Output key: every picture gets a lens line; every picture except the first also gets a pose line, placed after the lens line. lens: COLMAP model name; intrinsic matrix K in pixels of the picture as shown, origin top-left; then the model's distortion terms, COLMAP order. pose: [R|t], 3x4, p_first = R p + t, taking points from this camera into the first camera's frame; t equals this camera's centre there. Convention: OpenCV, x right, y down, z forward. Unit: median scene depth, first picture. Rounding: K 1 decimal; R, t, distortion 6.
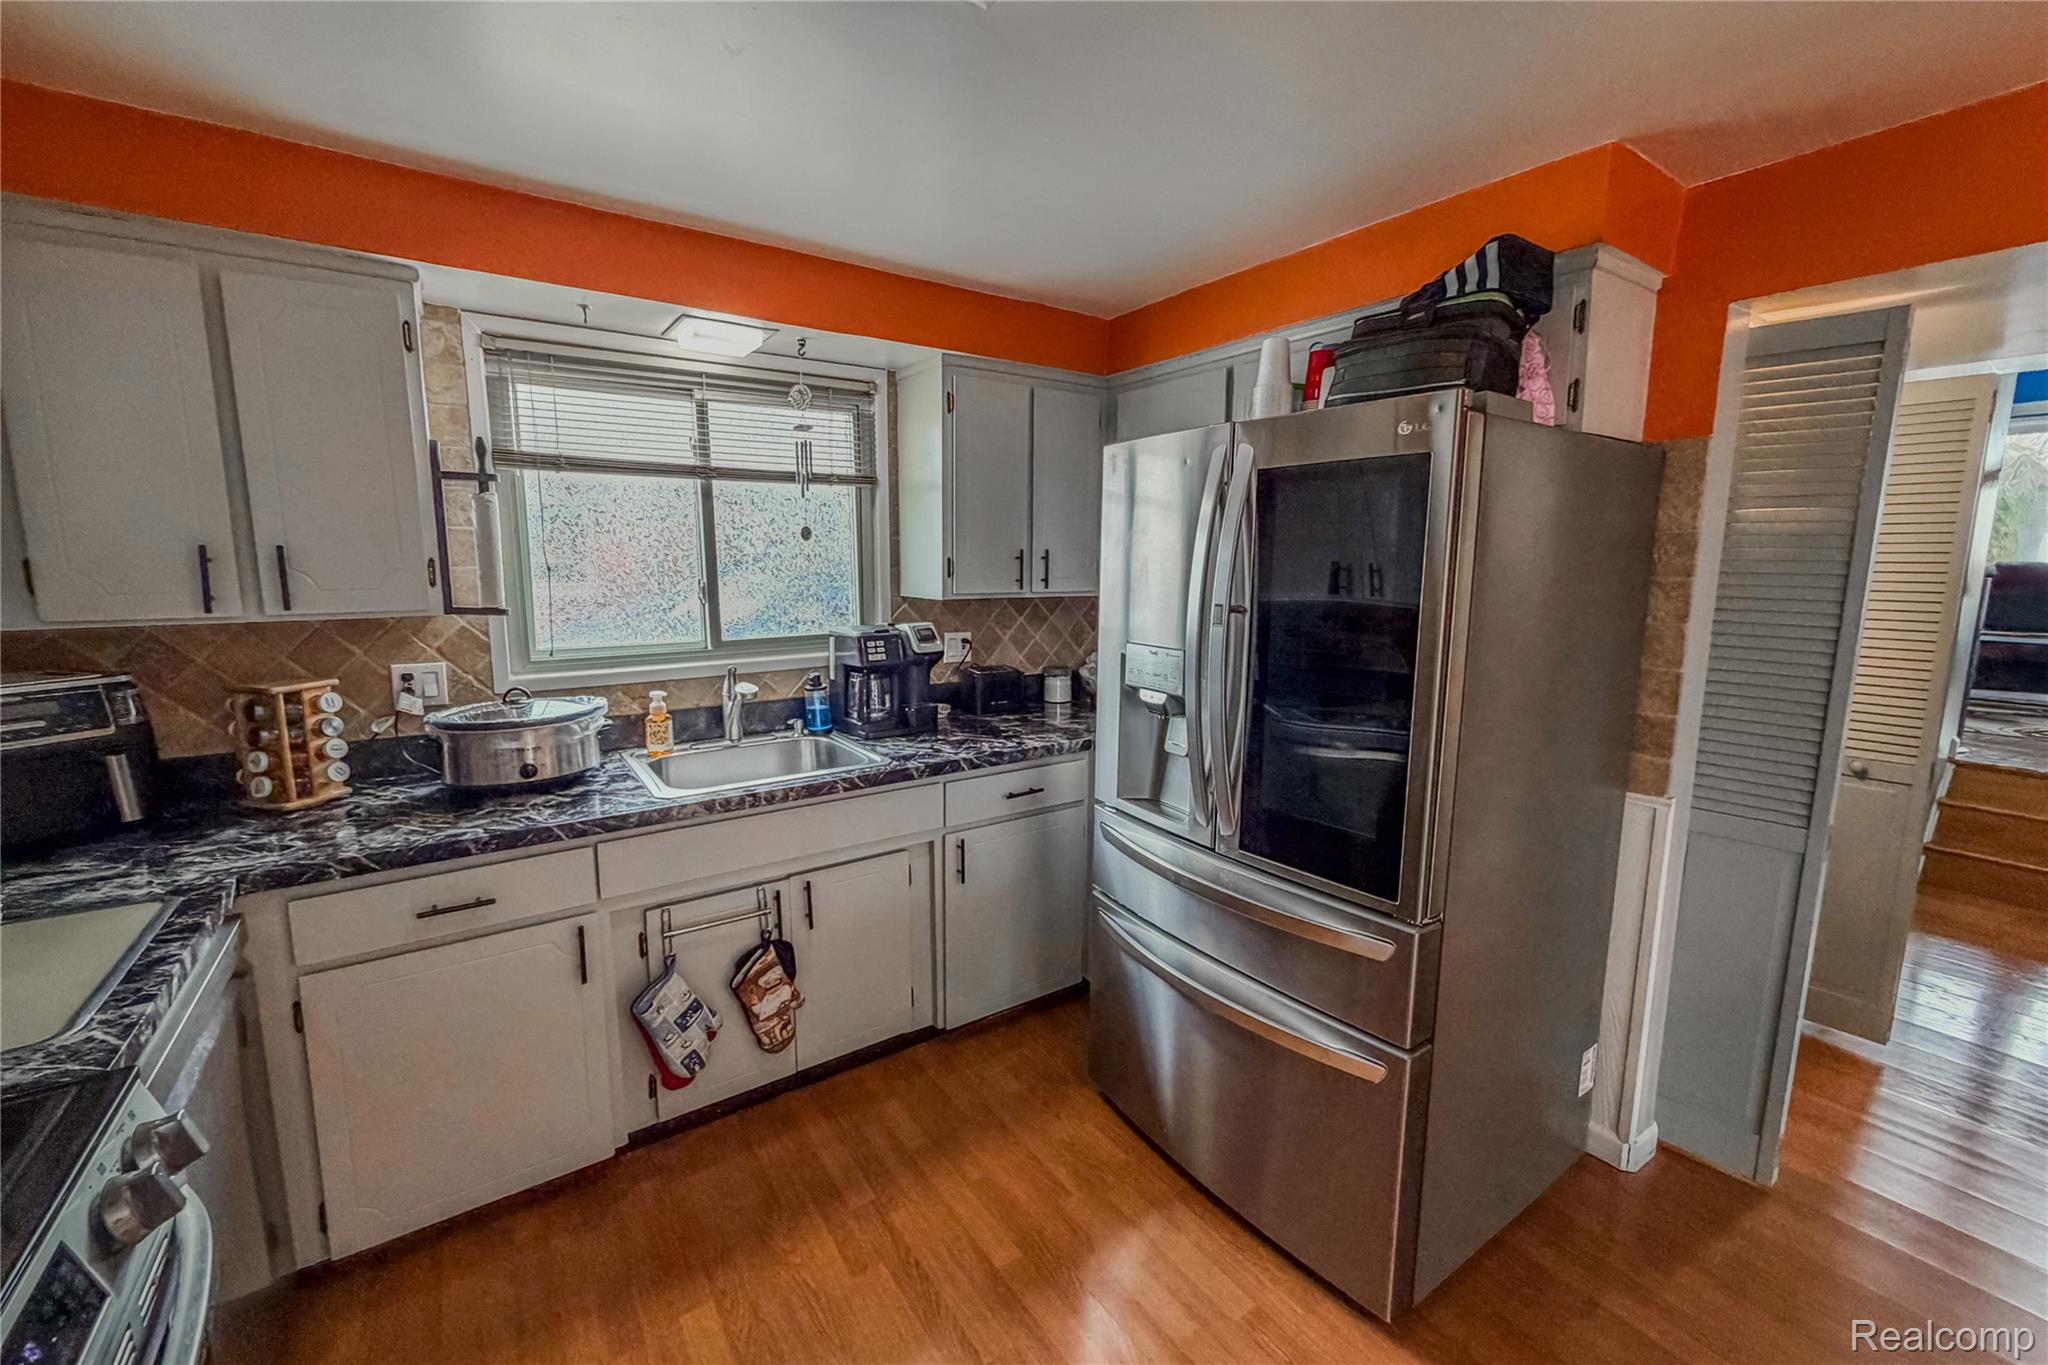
lens RADIAL K [[819.3, 0, 1018.1], [0, 819.3, 668.7], [0, 0, 1]] dist [-0.002224, -0.000005]
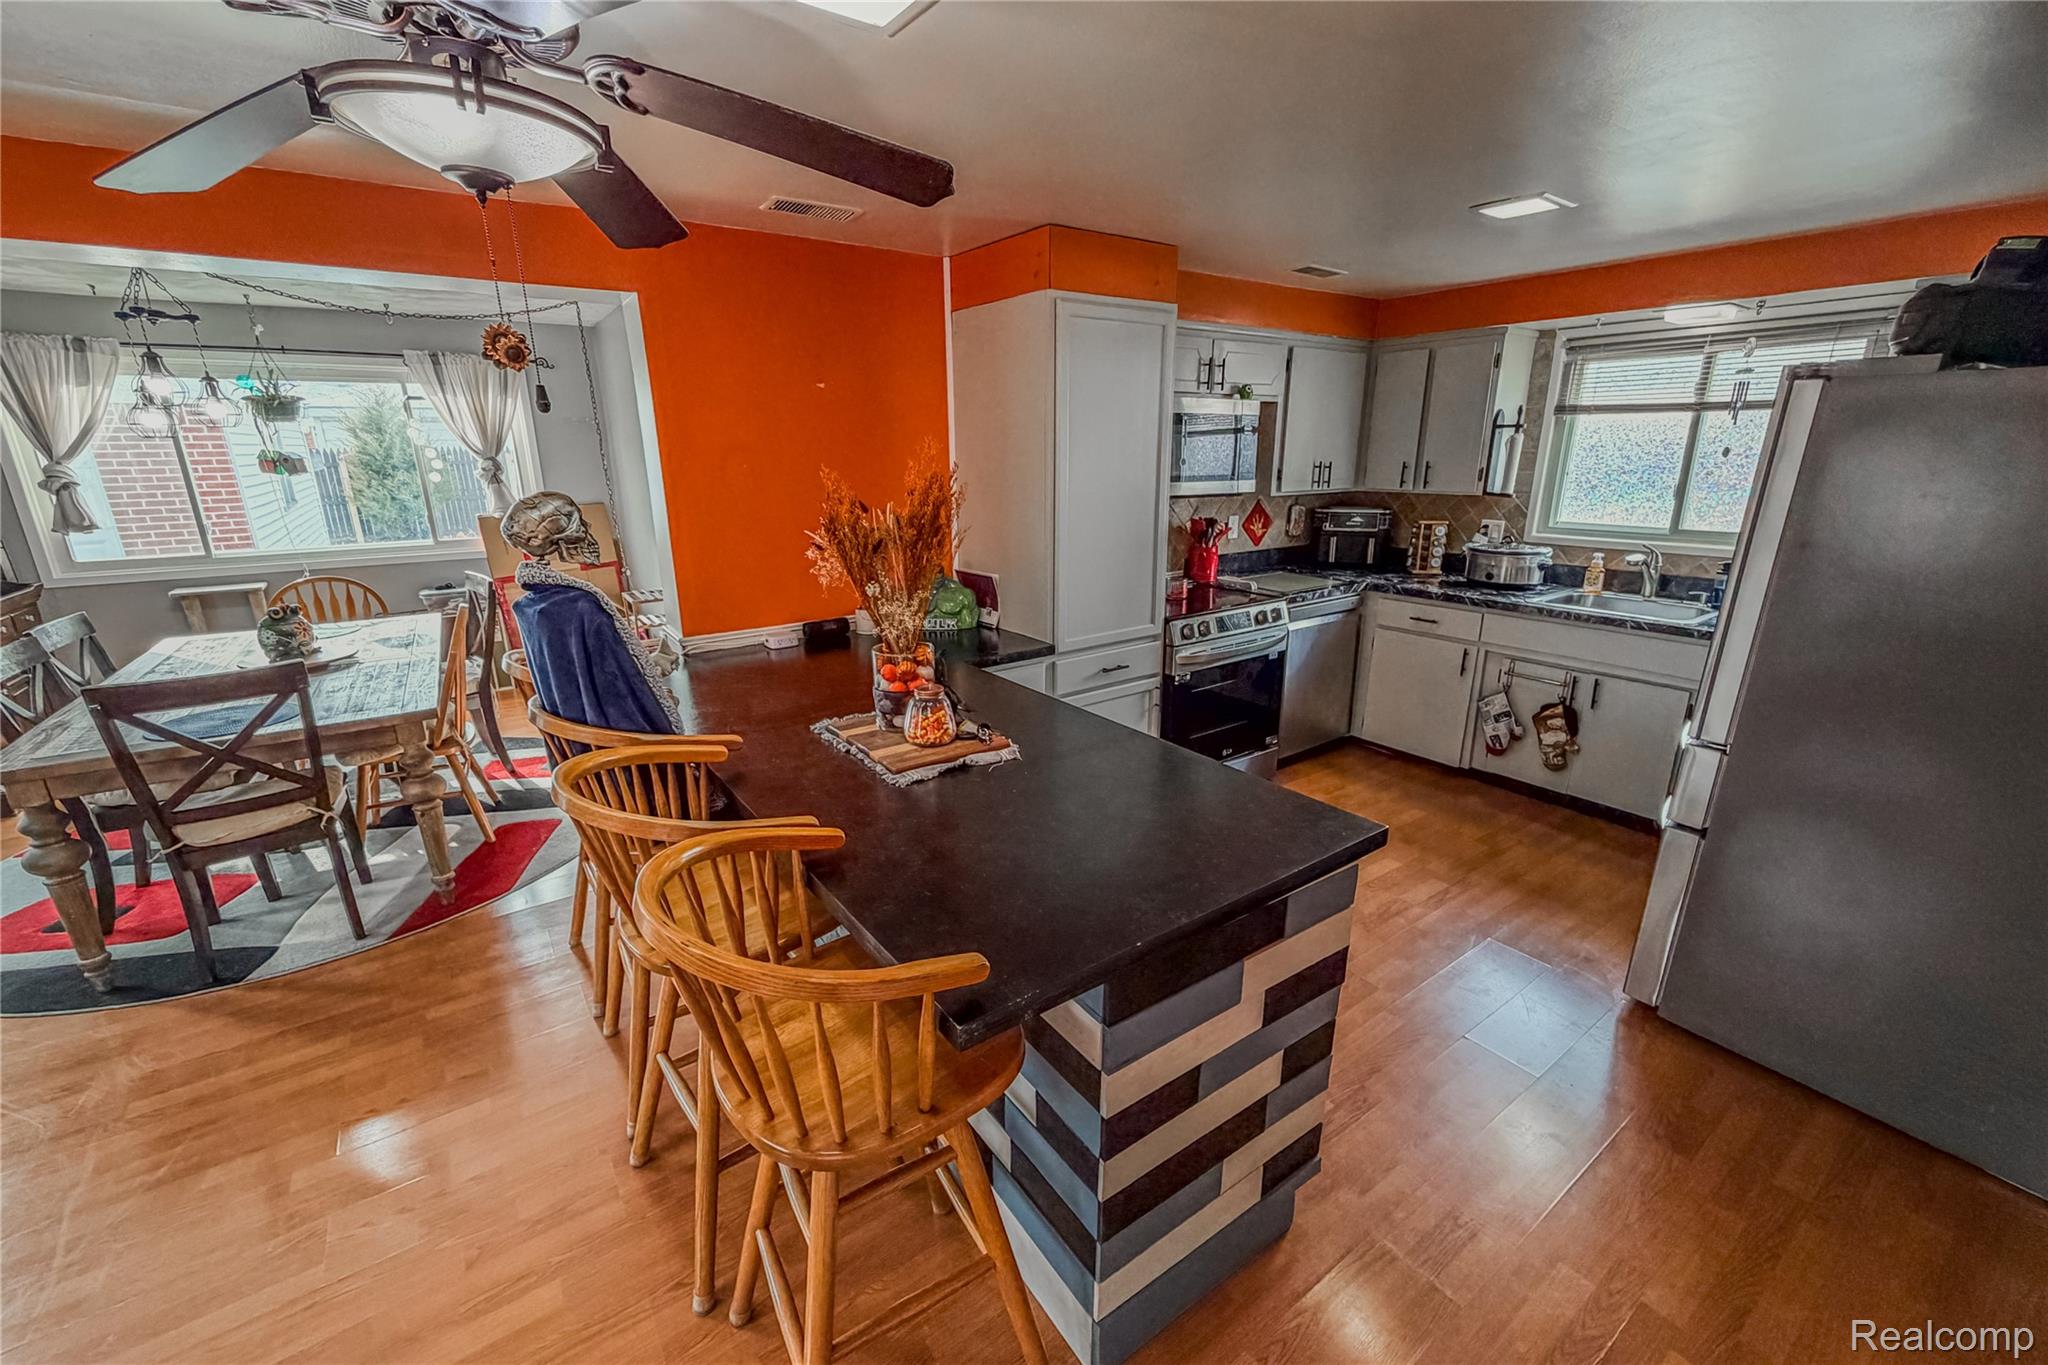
lens RADIAL K [[819.3, 0, 1032.8], [0, 819.3, 680.4], [0, 0, 1]] dist [-0.002224, -0.000005]
pose [[0.011908, 0.264866, -0.964212, 1.305333], [-0.133452, 0.956075, 0.260983, -0.005408], [0.990984, 0.125568, 0.046731, -0.164116]]
